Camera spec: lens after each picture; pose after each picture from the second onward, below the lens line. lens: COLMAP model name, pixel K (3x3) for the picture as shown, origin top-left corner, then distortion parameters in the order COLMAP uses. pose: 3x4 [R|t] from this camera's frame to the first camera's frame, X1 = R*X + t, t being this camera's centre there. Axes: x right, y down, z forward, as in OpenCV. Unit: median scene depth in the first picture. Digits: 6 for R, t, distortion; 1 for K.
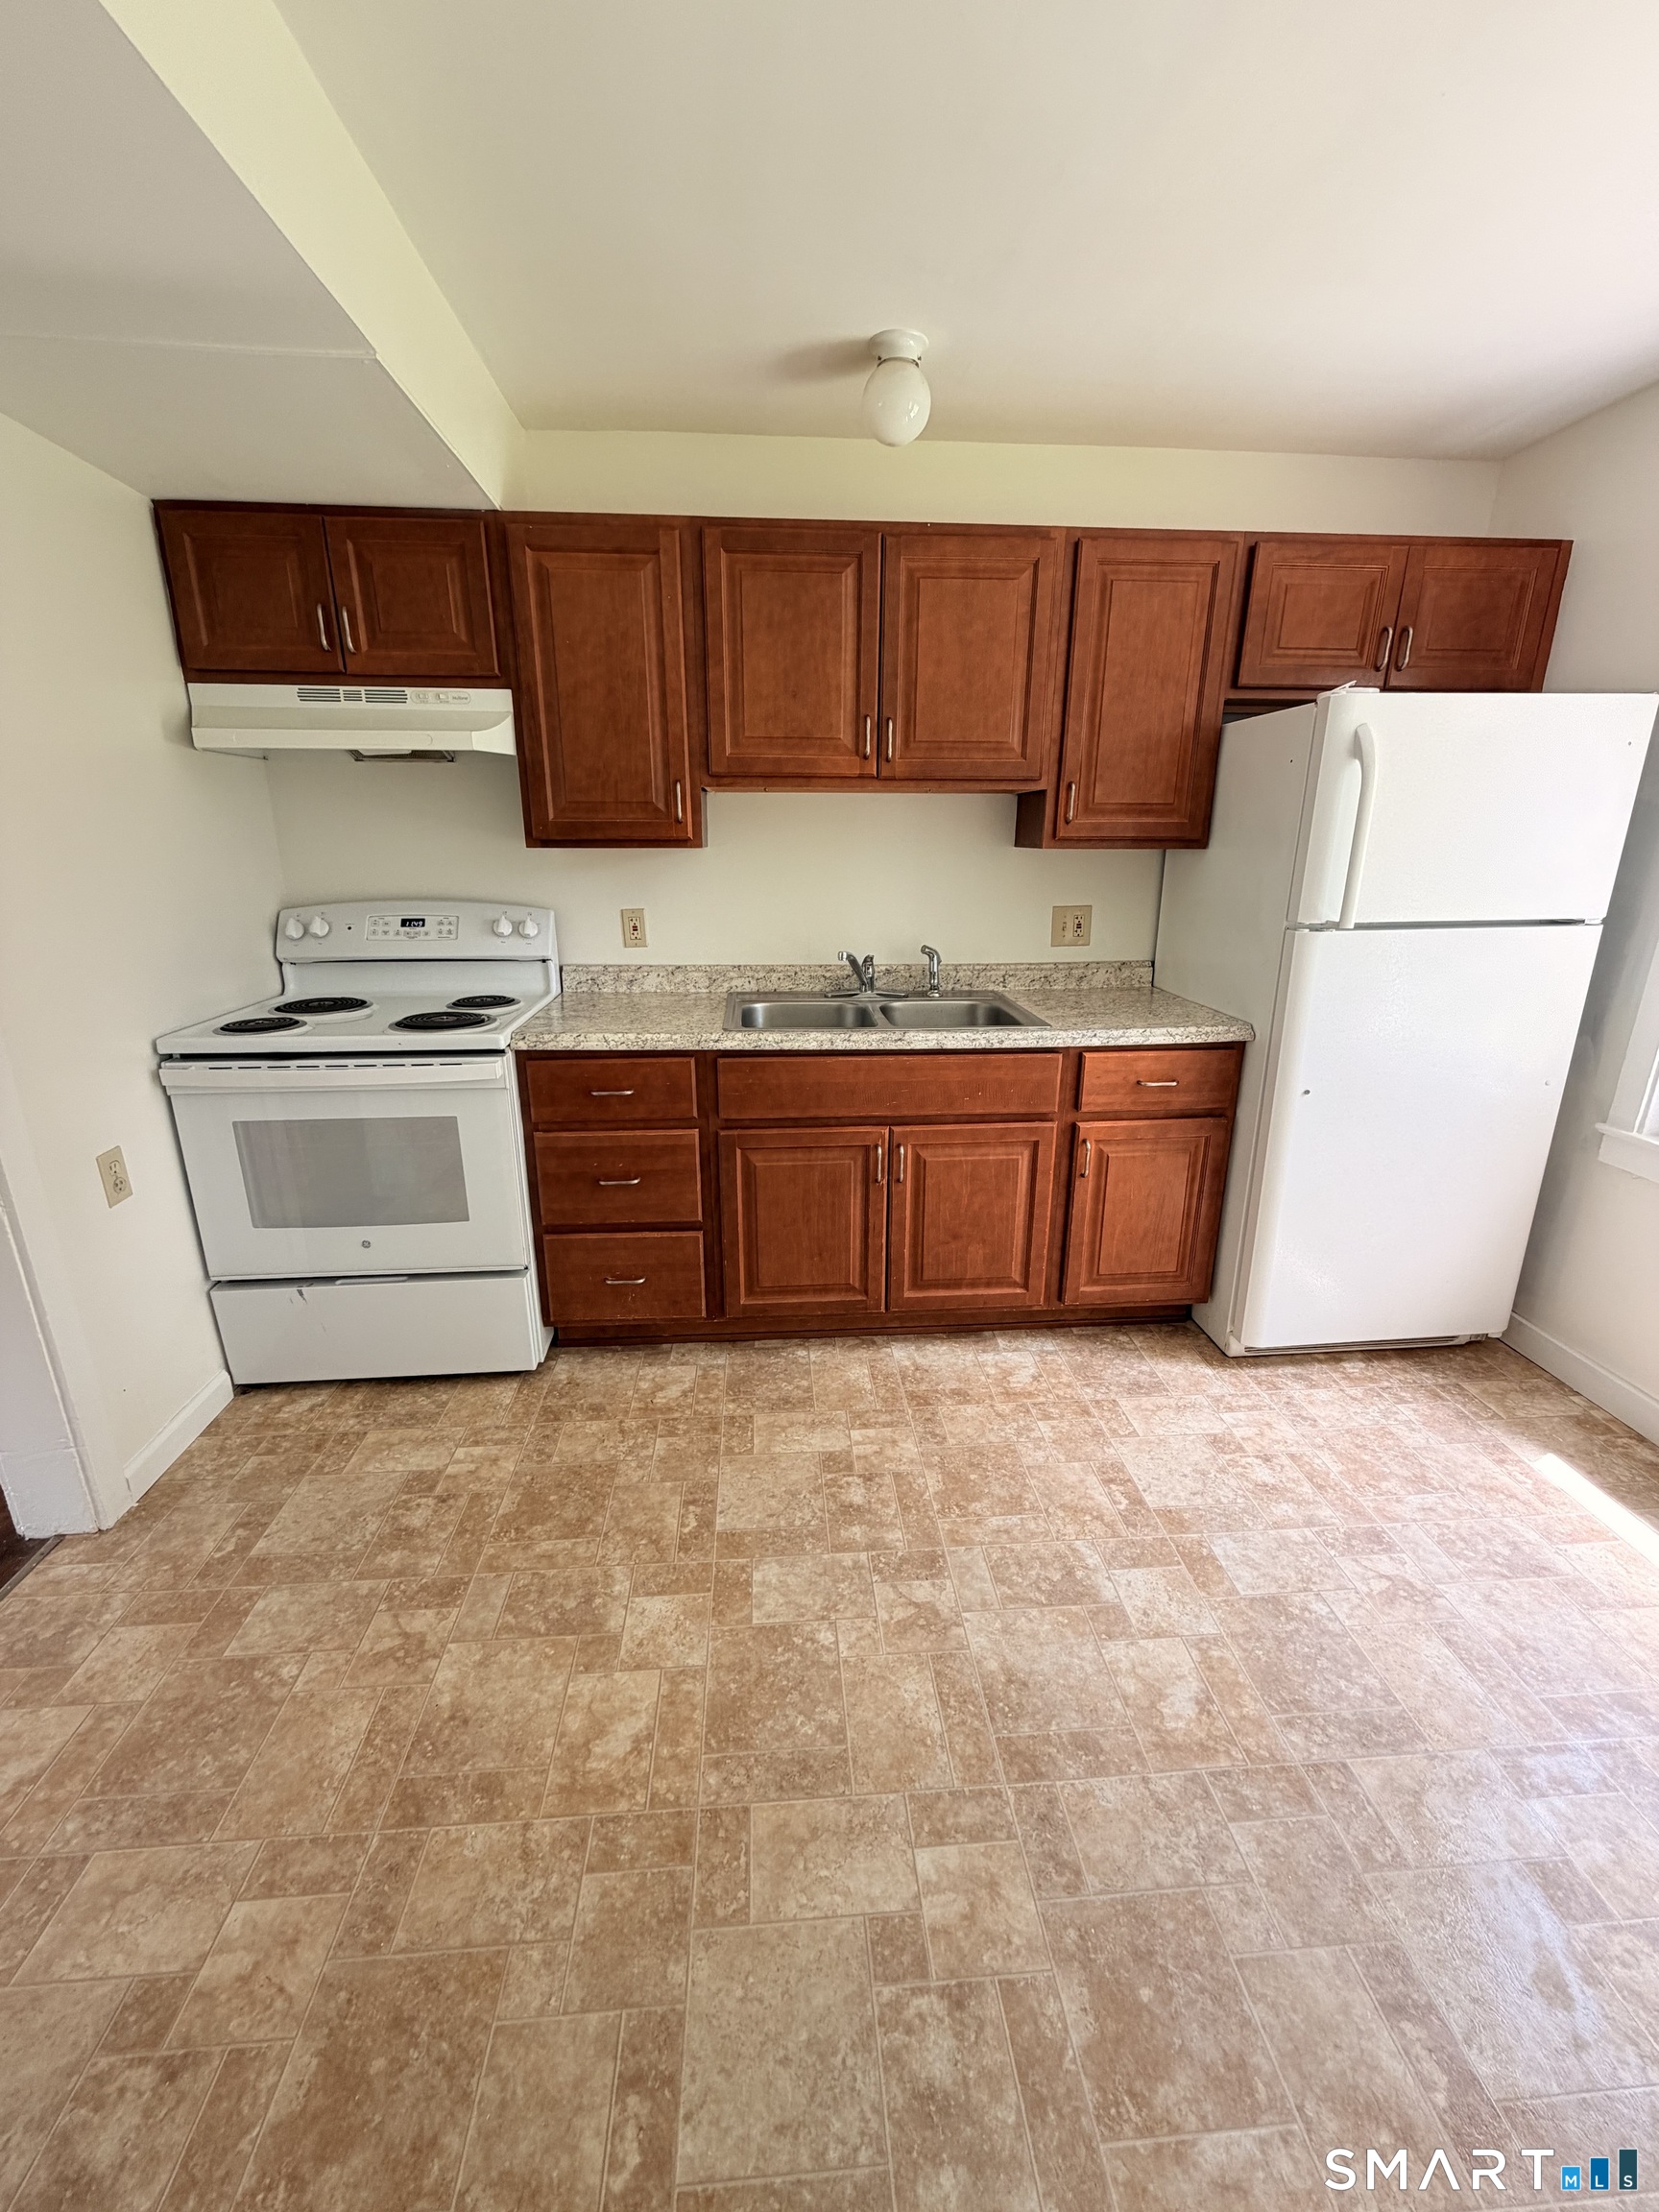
lens RADIAL K [[887.6, 0, 842.1], [0, 887.6, 1103.0], [0, 0, 1]] dist [-0.001937, 0.000489]
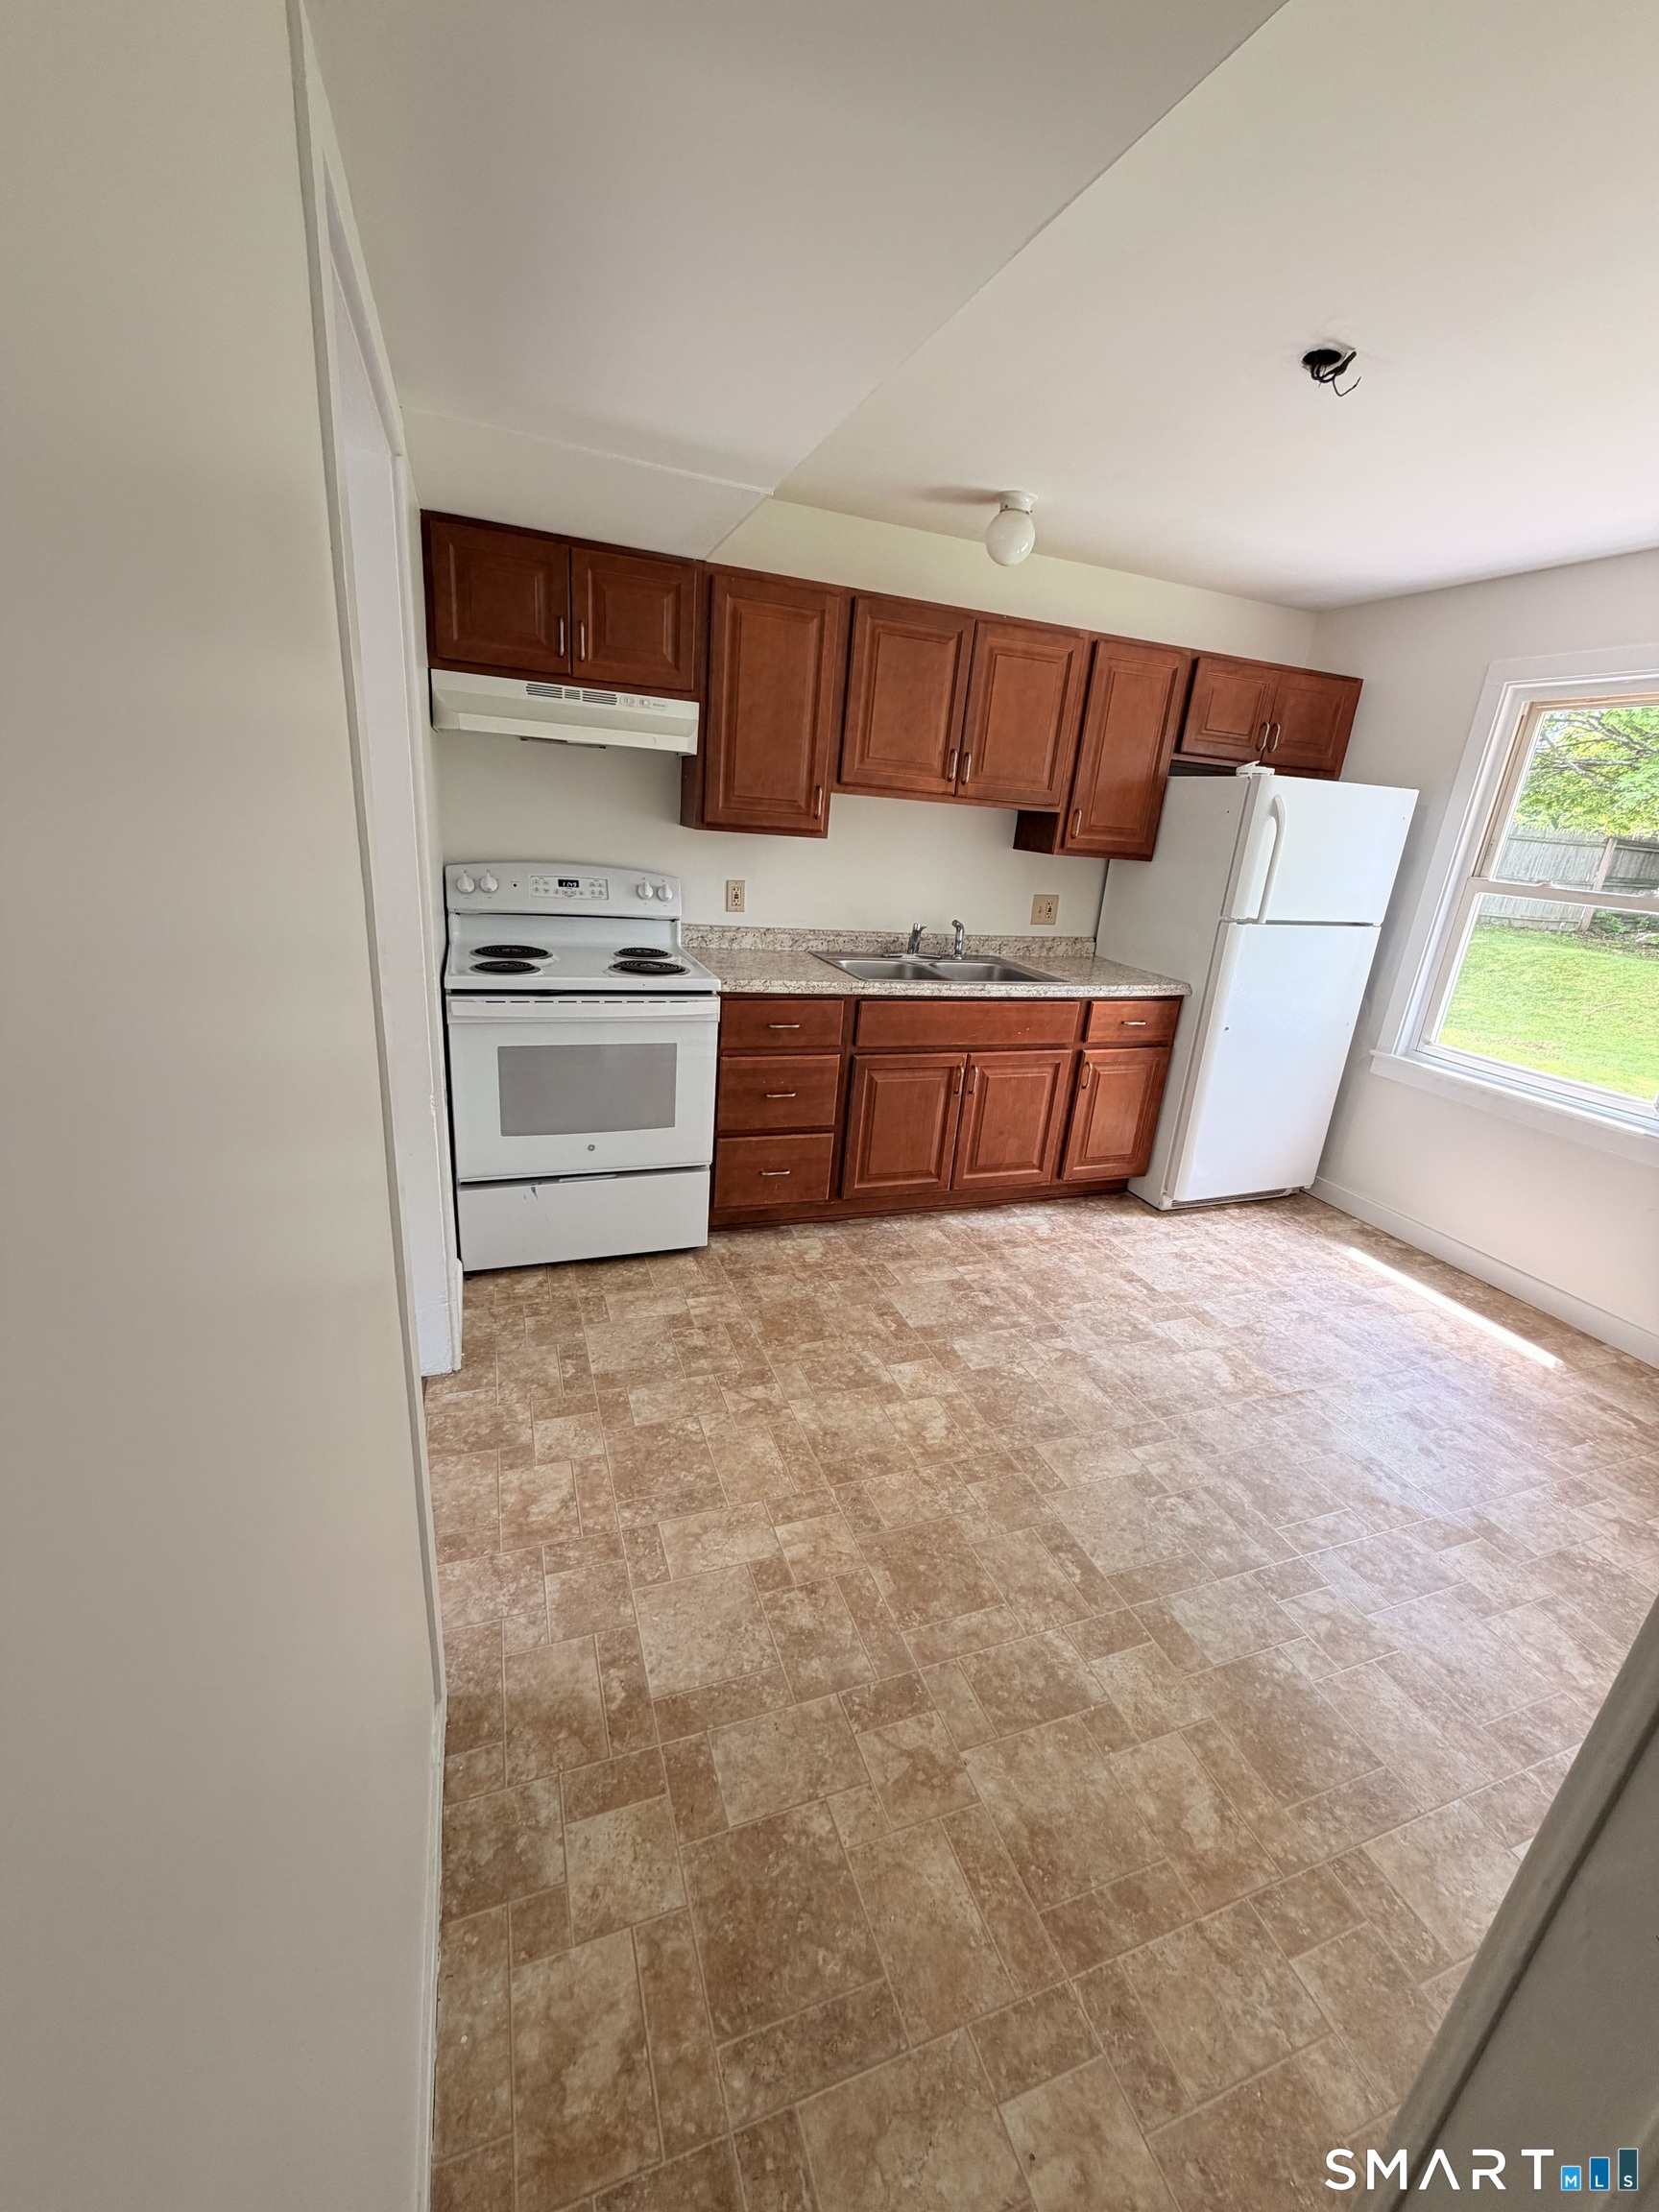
lens RADIAL K [[887.6, 0, 839.4], [0, 887.6, 1107.6], [0, 0, 1]] dist [-0.001937, 0.000489]
pose [[0.956997, -0.019721, 0.289428, -0.541371], [0.006836, 0.998943, 0.045460, 0.047701], [-0.290018, -0.041526, 0.956120, -0.270134]]
